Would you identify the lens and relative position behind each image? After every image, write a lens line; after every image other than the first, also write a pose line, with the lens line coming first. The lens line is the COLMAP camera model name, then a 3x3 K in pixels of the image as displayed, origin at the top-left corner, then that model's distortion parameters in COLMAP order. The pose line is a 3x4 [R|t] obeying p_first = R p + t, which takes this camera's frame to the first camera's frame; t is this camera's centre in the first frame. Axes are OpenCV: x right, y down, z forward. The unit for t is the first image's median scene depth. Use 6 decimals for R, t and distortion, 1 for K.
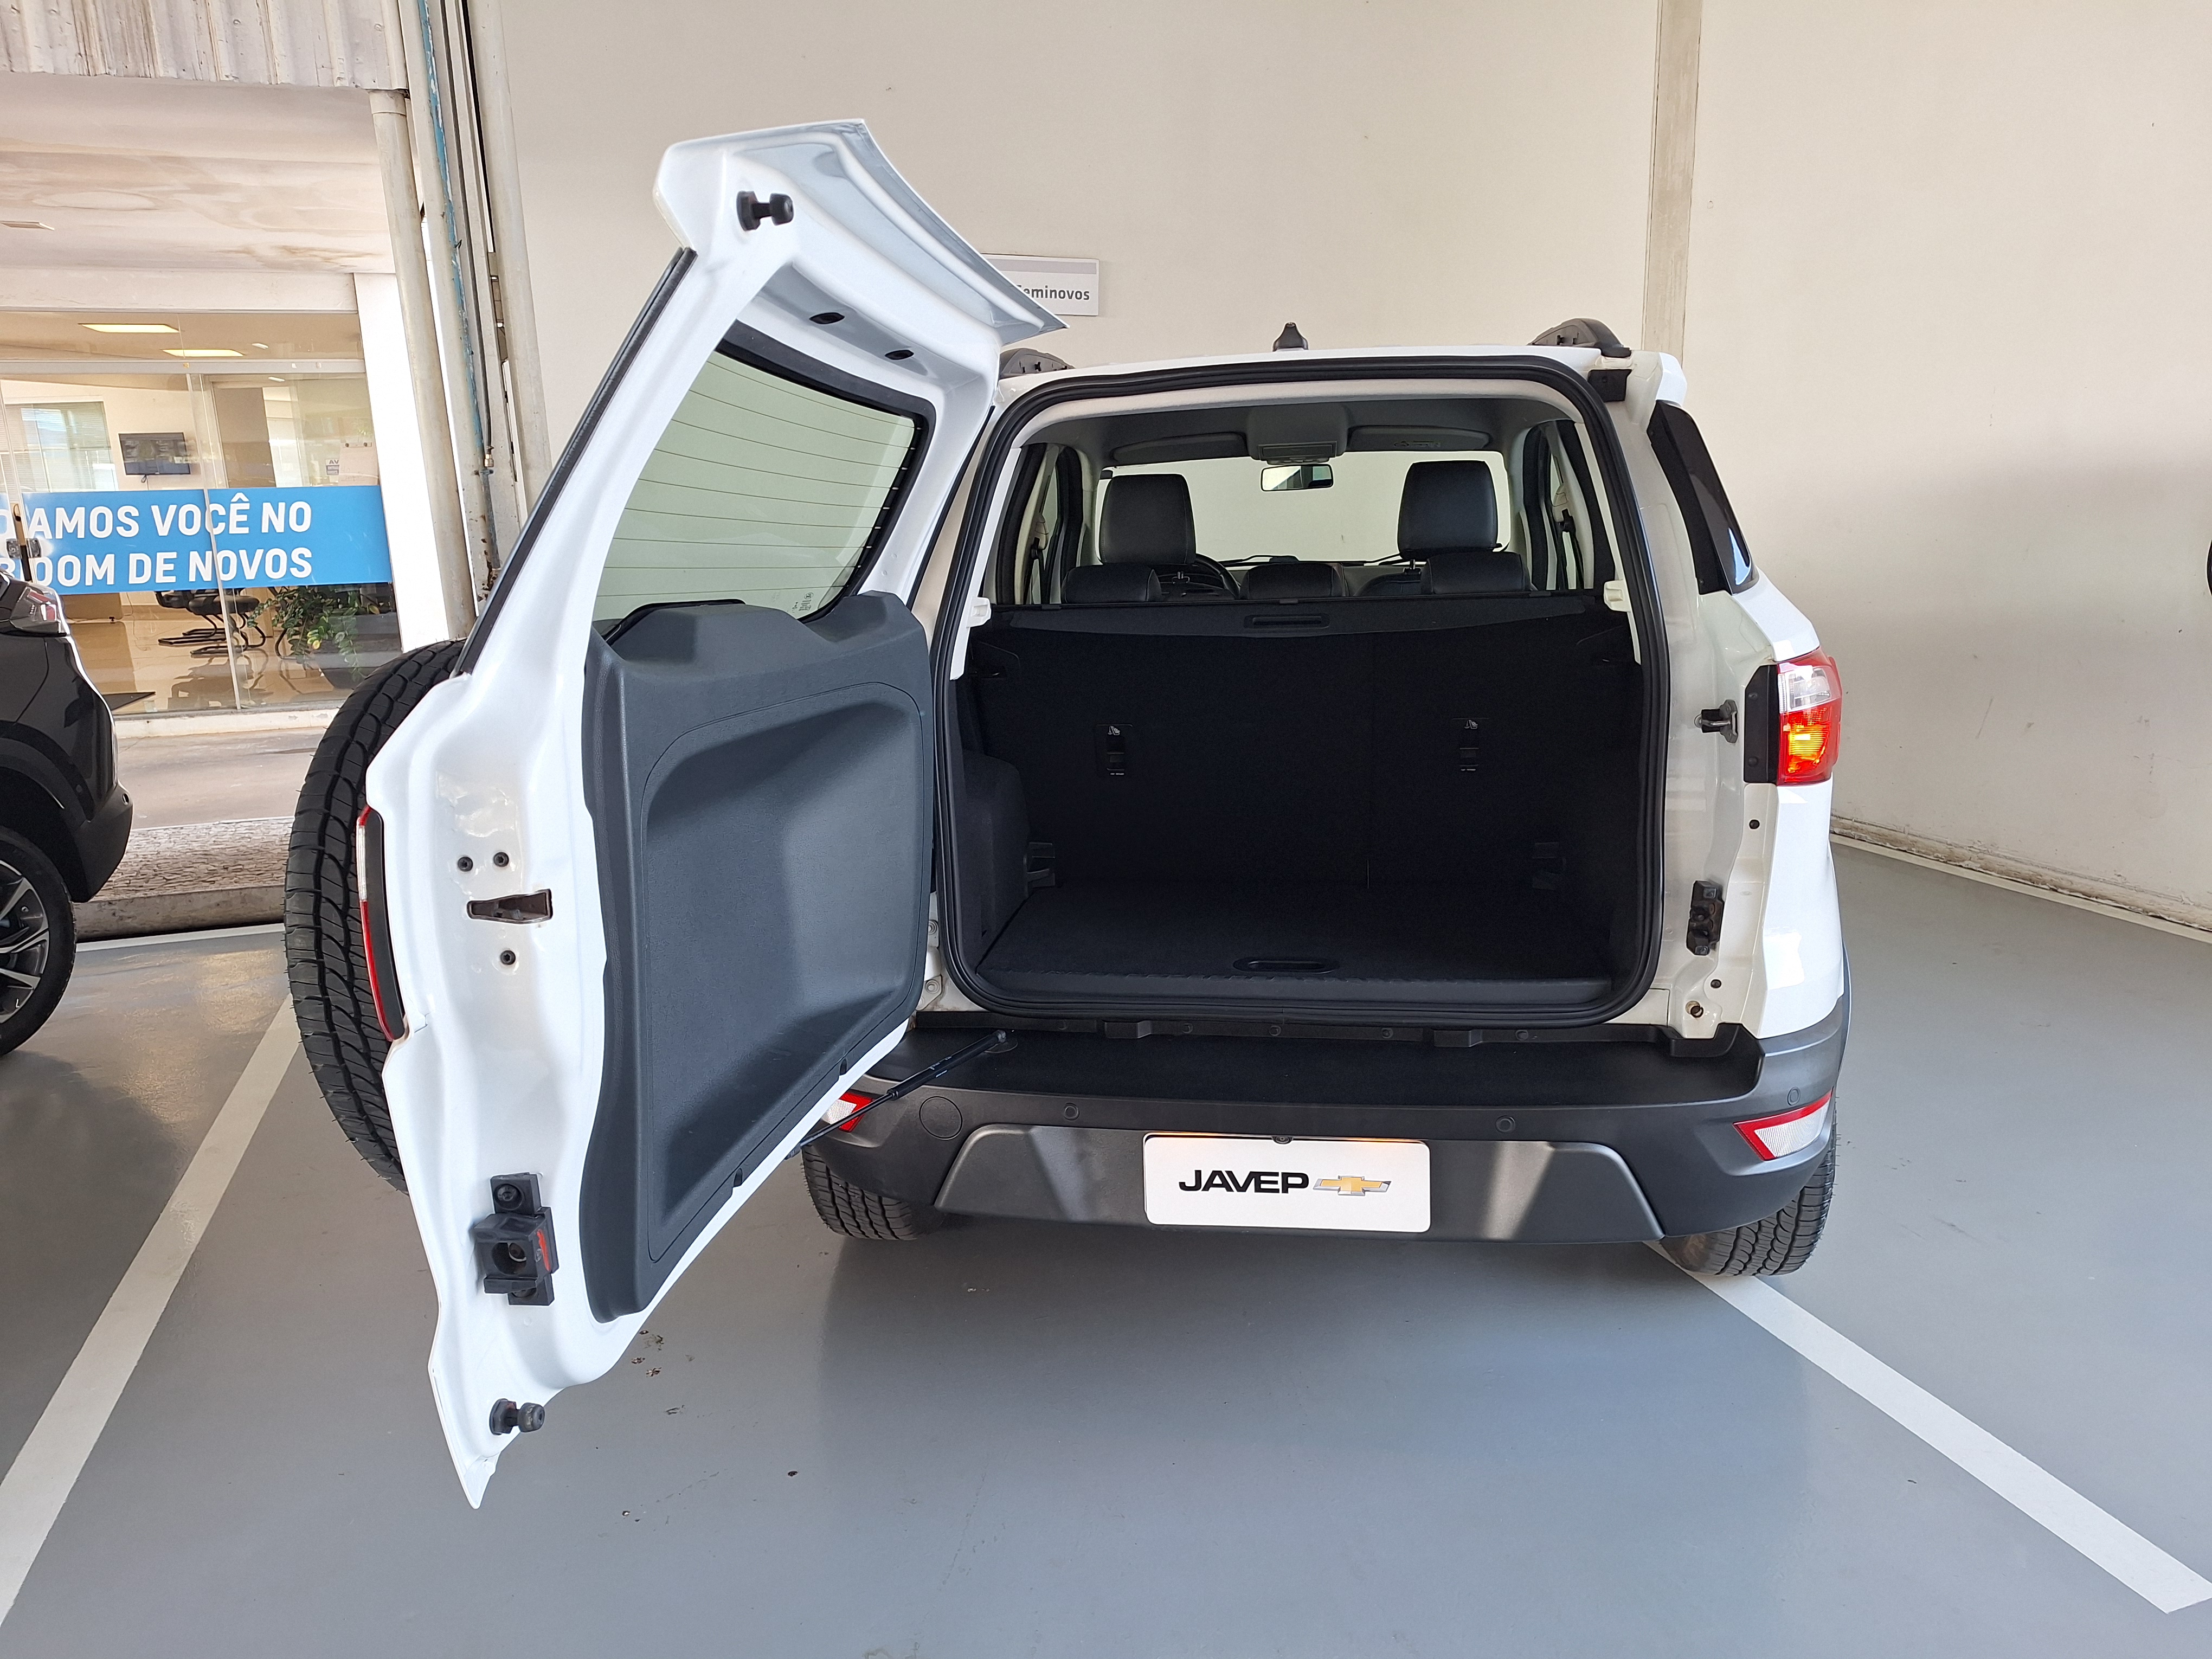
lens RADIAL K [[1498.5, 0, 1112.0], [0, 1498.5, 843.6], [0, 0, 1]] dist [0.037247, -0.029632]
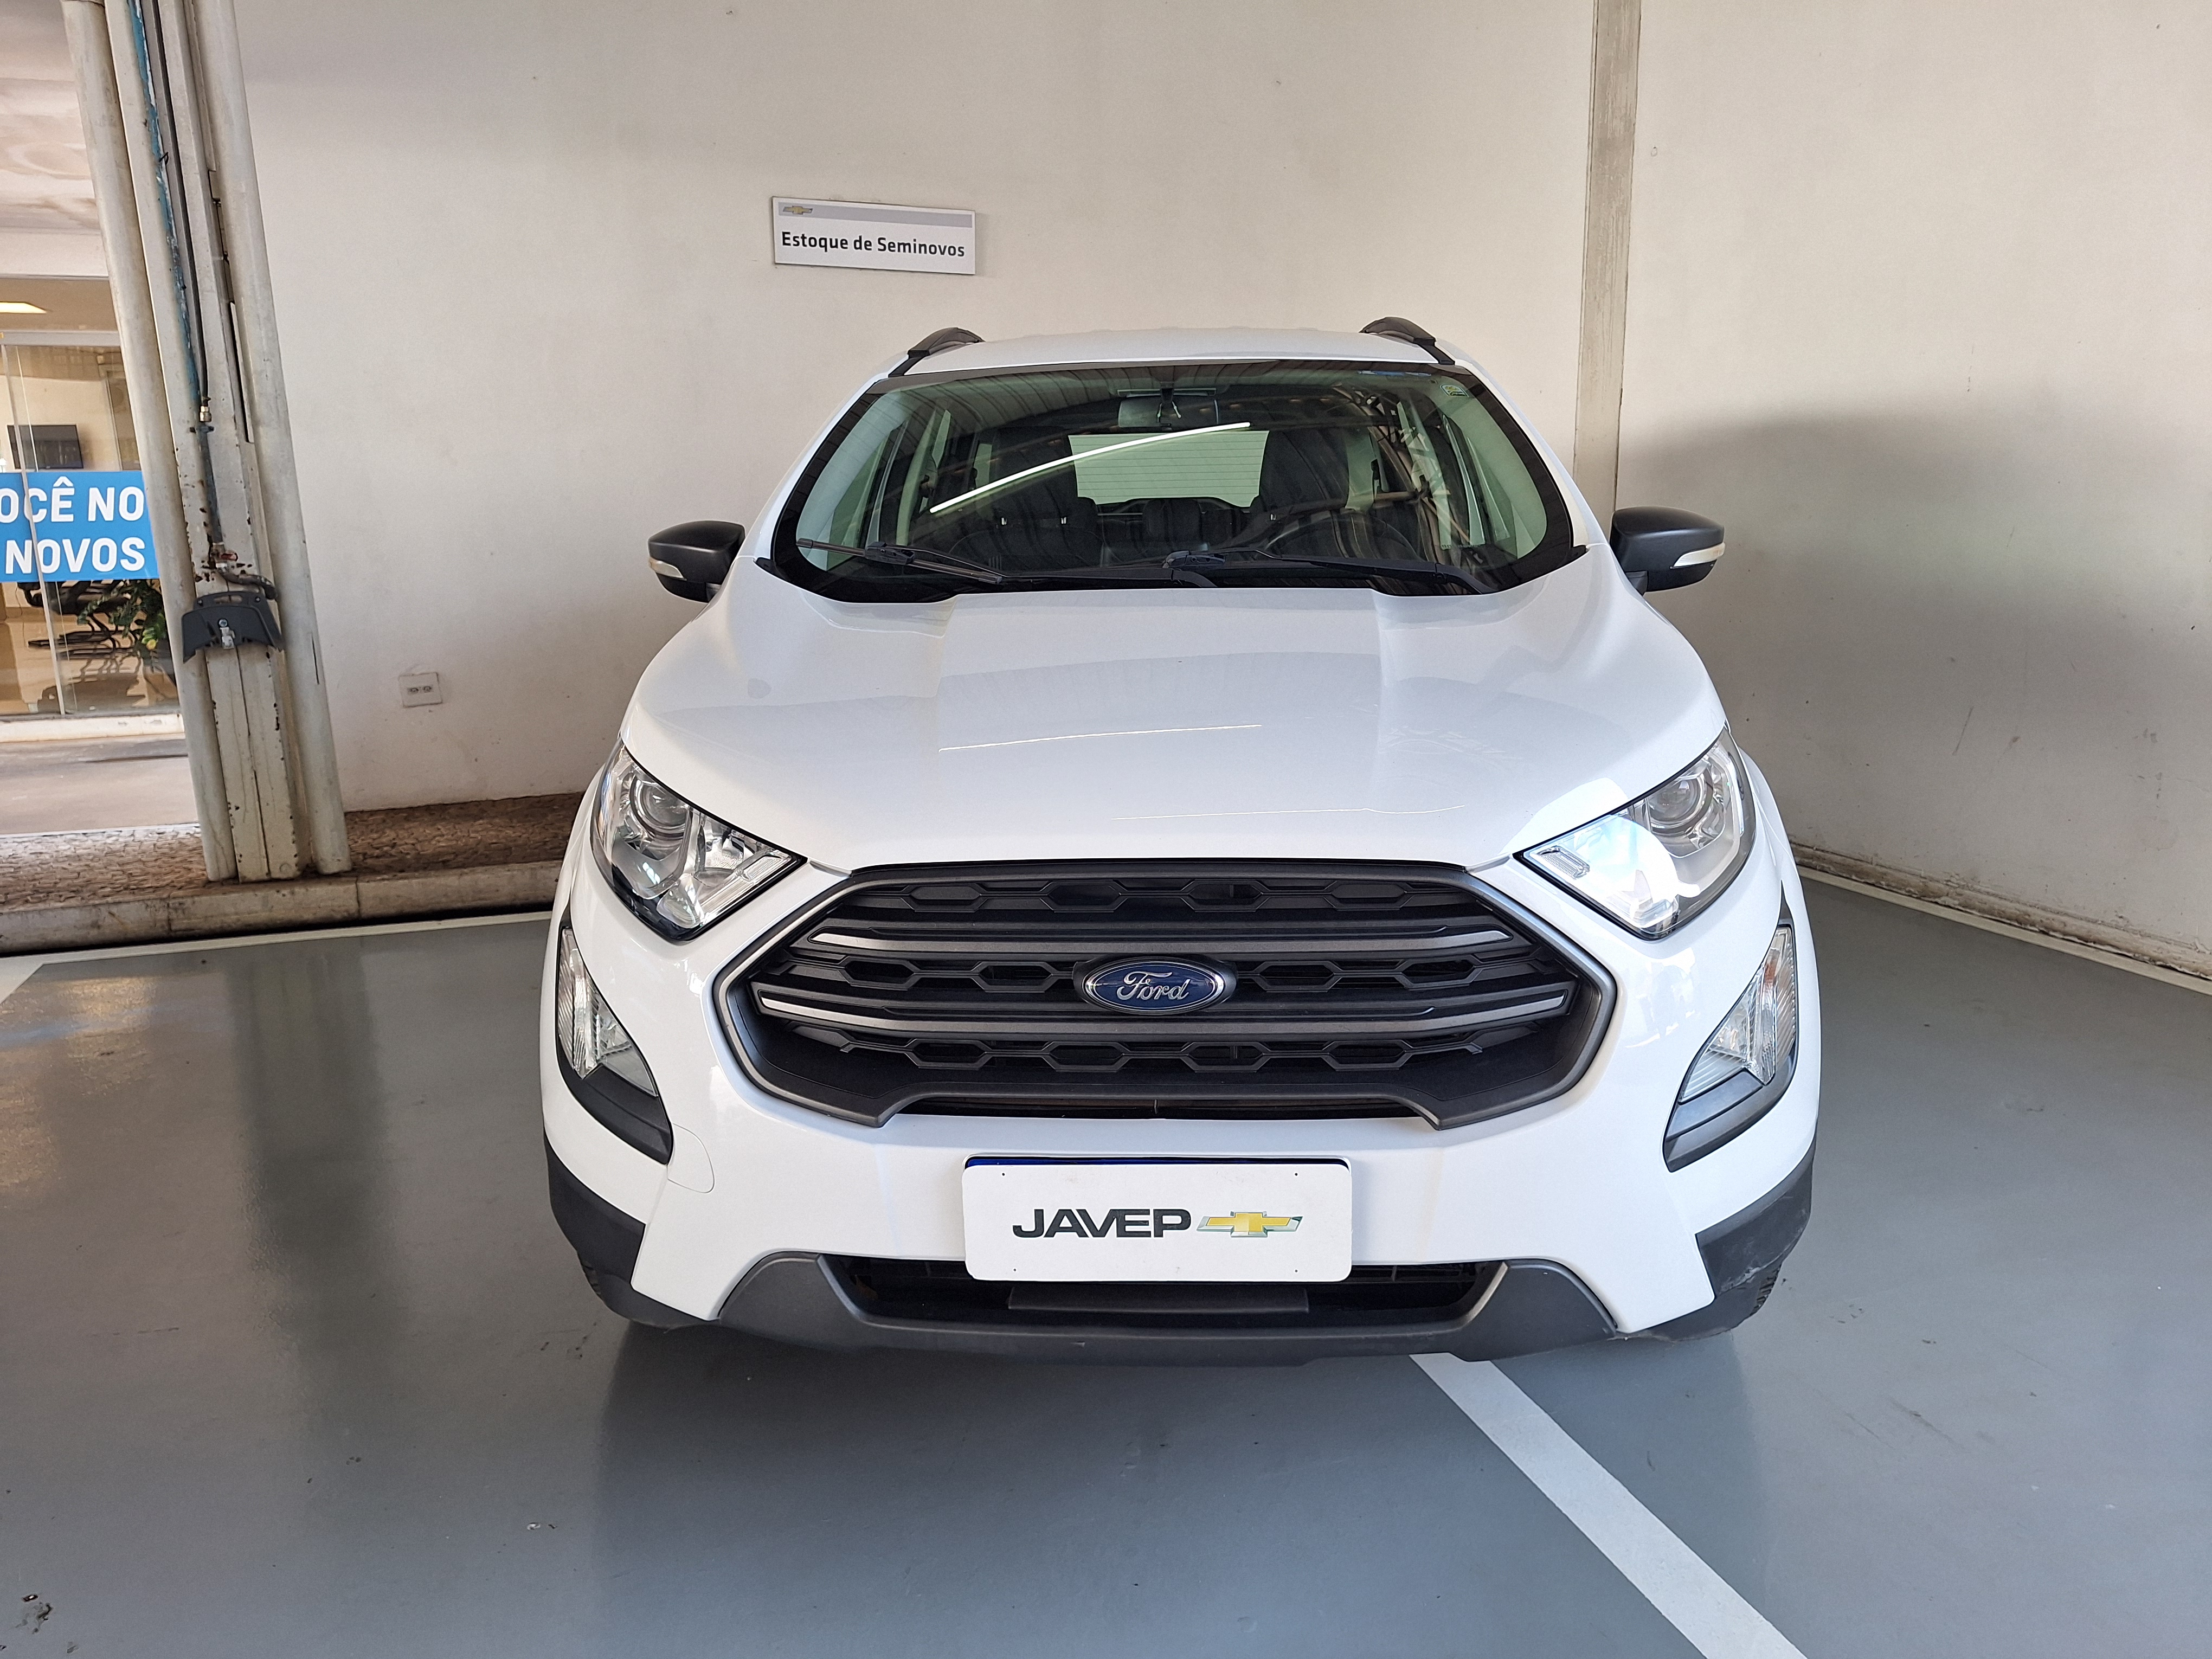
lens RADIAL K [[1498.5, 0, 1112.0], [0, 1498.5, 843.6], [0, 0, 1]] dist [0.037247, -0.029632]
pose [[0.999935, 0.005245, 0.010145, 0.086584], [-0.005134, 0.999927, -0.010955, -0.007173], [-0.010202, 0.010903, 0.999889, 0.149294]]
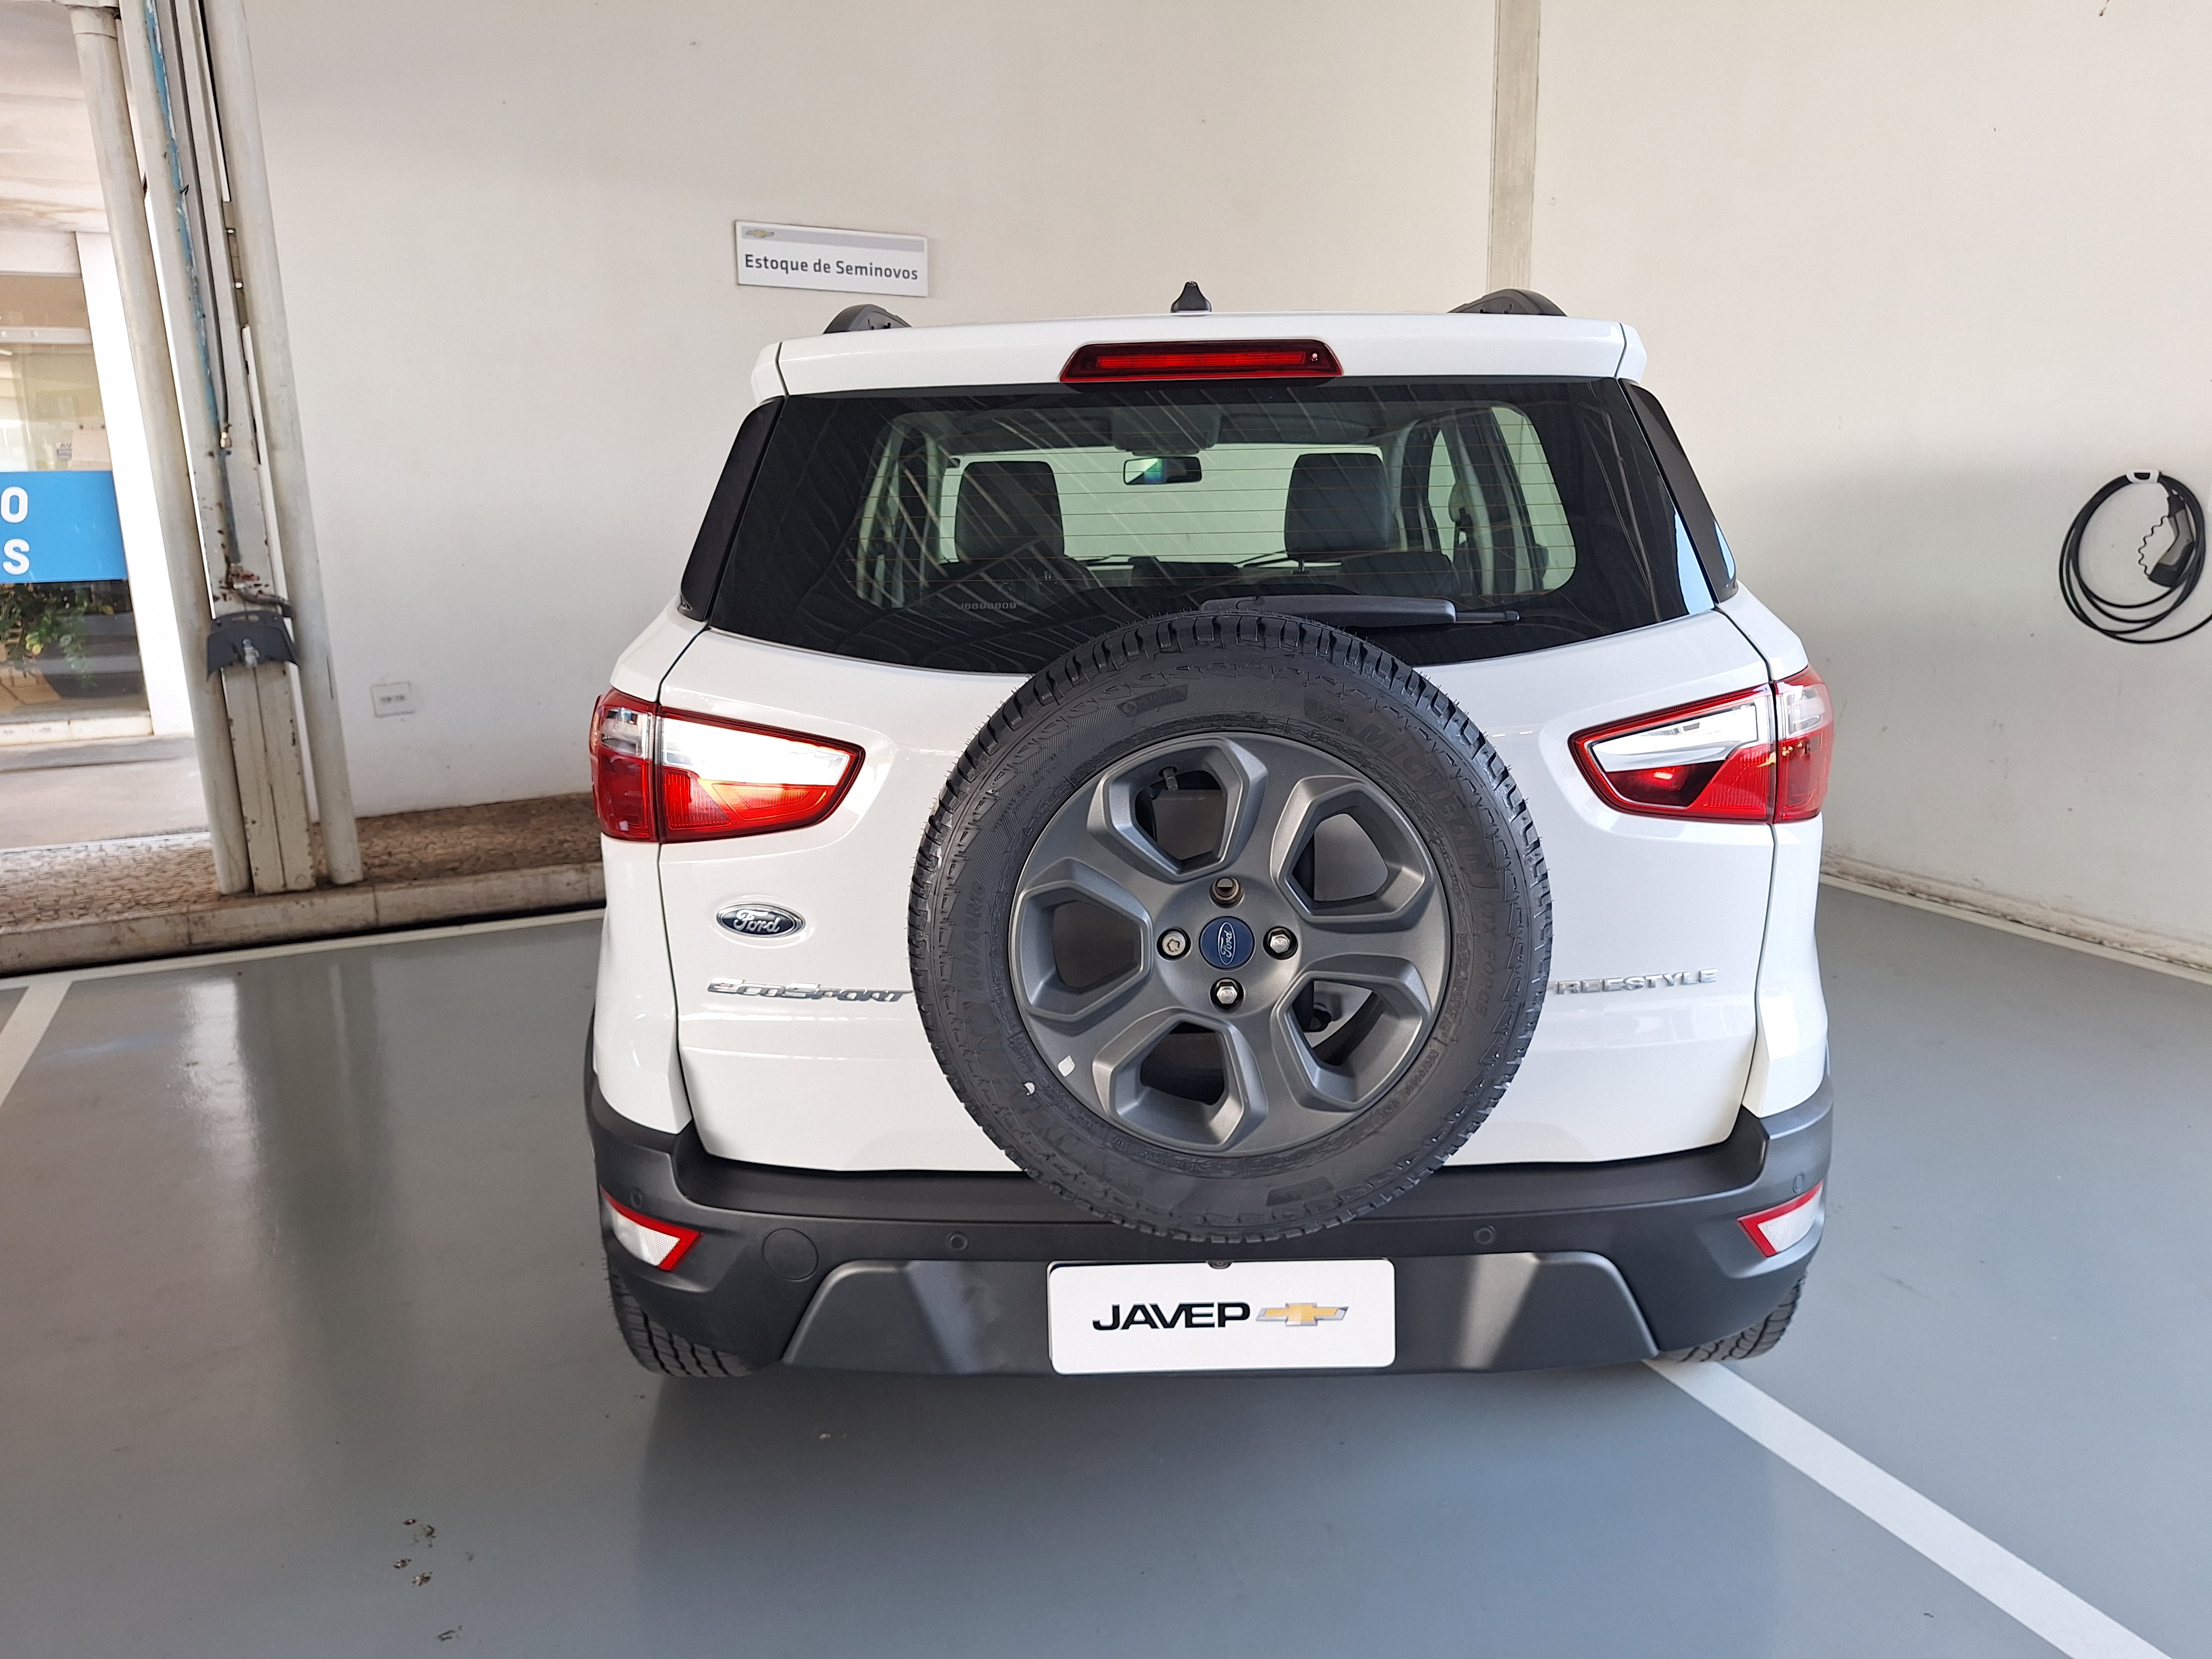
lens RADIAL K [[1501.5, 0, 1123.1], [0, 1501.5, 827.6], [0, 0, 1]] dist [0.029505, -0.025182]
pose [[0.991919, -0.017807, 0.125614, -0.015432], [0.018967, 0.999788, -0.008044, -0.014763], [-0.125445, 0.010362, 0.992047, 0.077105]]
